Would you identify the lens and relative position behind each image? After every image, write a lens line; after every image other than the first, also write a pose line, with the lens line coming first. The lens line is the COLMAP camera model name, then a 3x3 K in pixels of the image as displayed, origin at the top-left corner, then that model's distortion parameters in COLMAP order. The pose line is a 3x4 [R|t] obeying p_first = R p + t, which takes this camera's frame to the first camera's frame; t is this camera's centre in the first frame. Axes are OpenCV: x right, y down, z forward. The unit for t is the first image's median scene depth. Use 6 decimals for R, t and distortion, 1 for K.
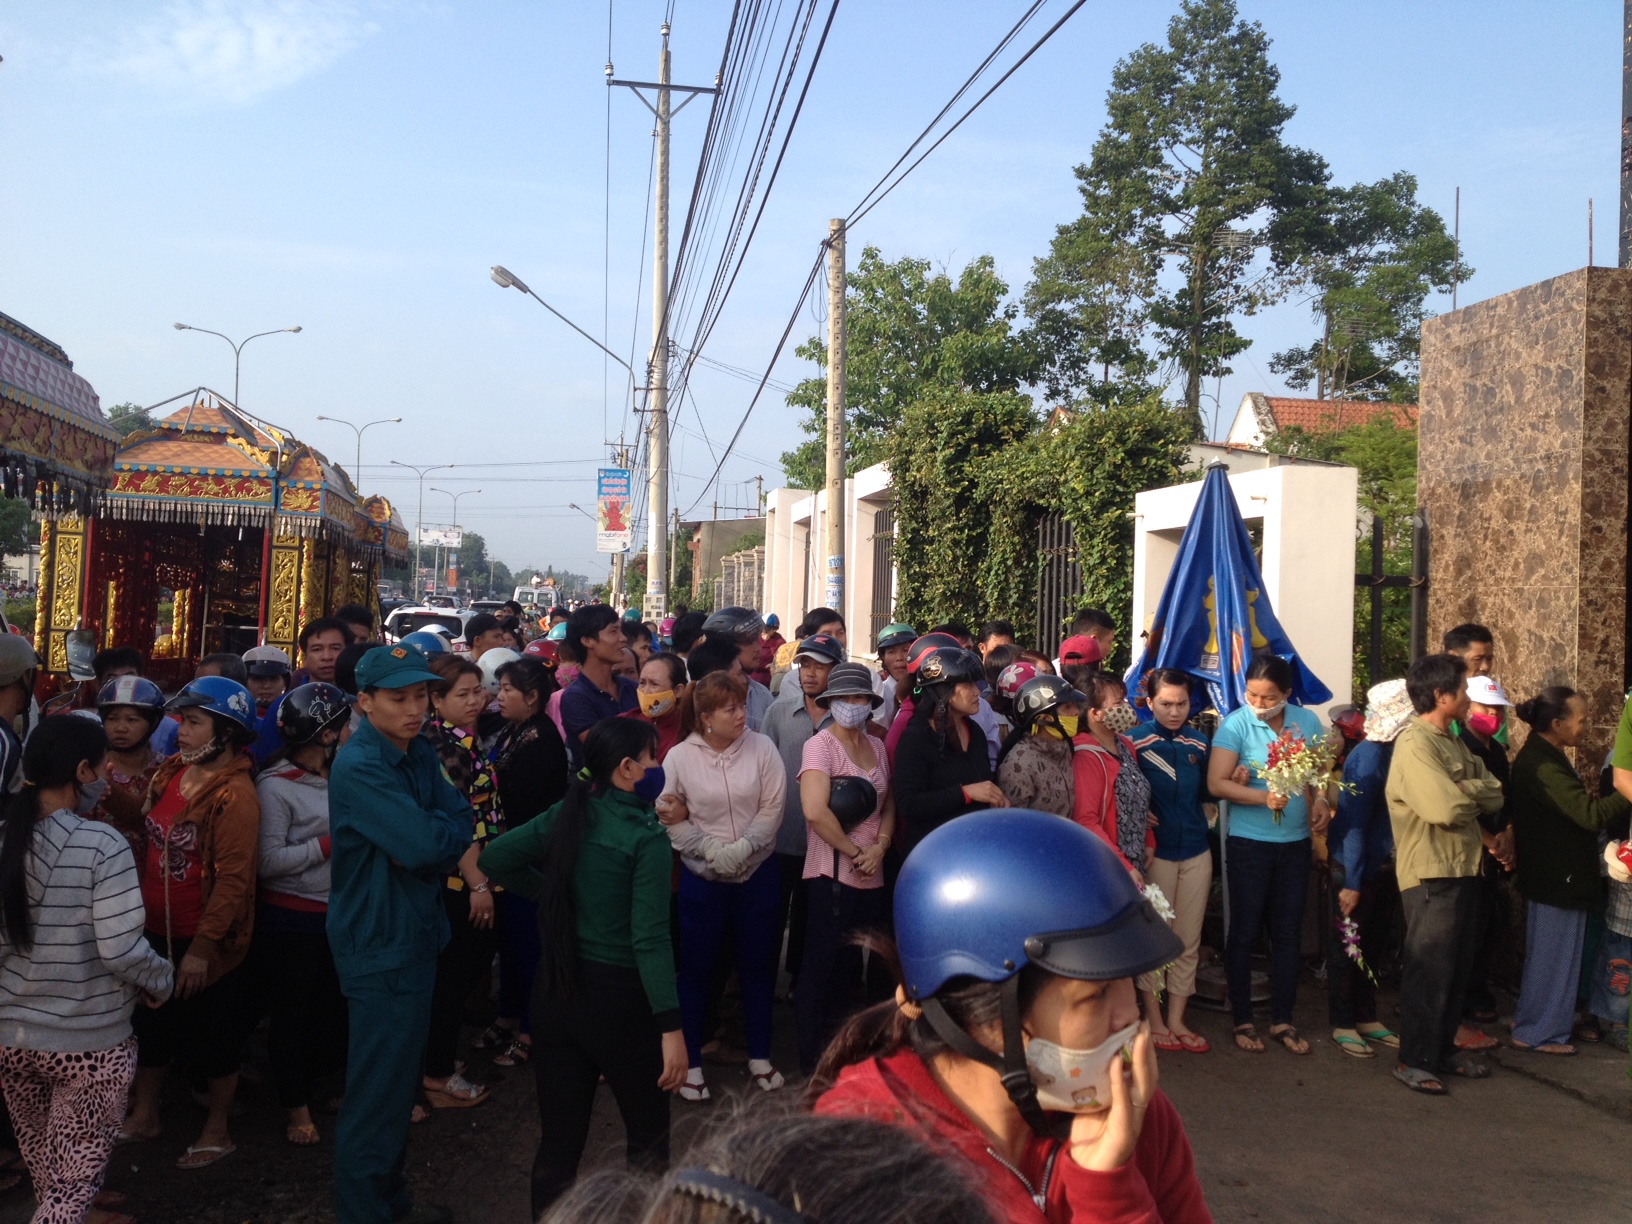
lens RADIAL K [[1666.9, 0, 818.0], [0, 1666.9, 610.9], [0, 0, 1]] dist [0.031117, 0.000000]
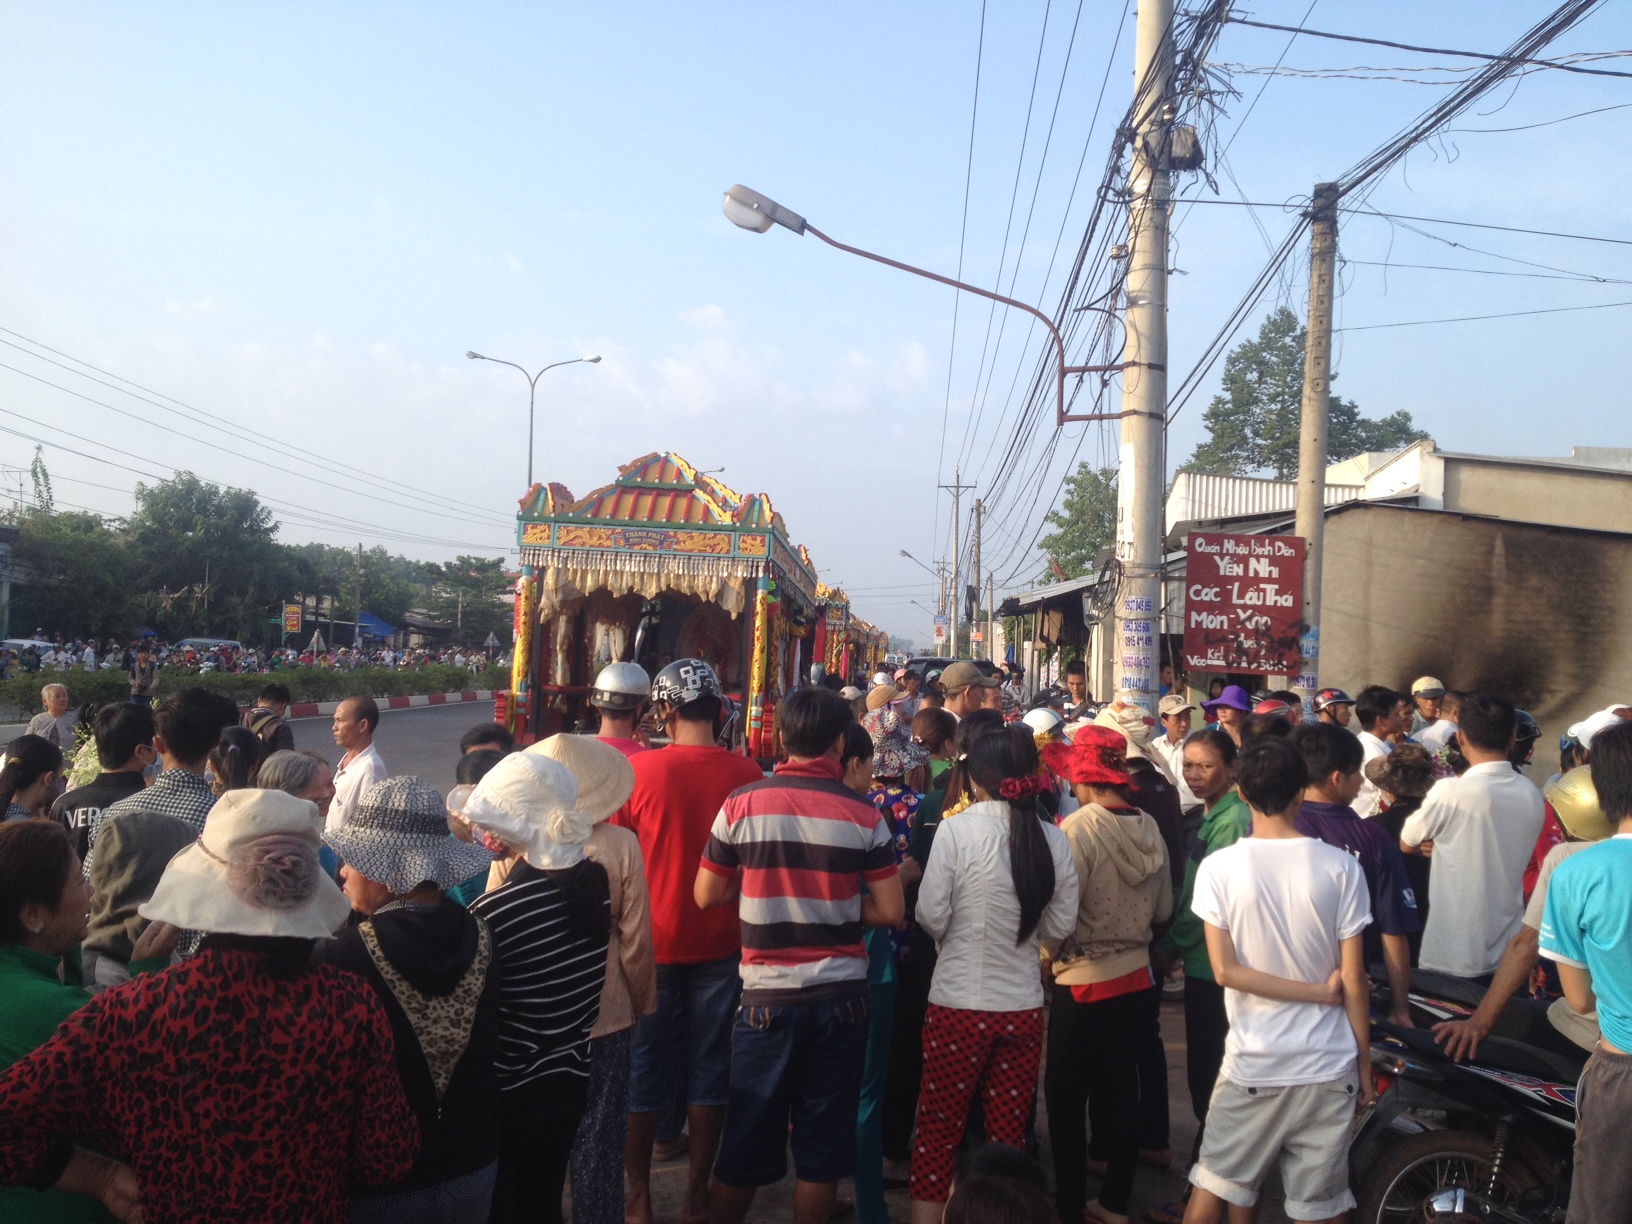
lens RADIAL K [[1666.9, 0, 818.2], [0, 1666.9, 615.3], [0, 0, 1]] dist [0.031117, 0.000000]
pose [[0.981422, -0.002300, -0.191850, 0.091136], [-0.004504, 0.999376, -0.035021, 0.007547], [0.191811, 0.035234, 0.980799, -0.757100]]
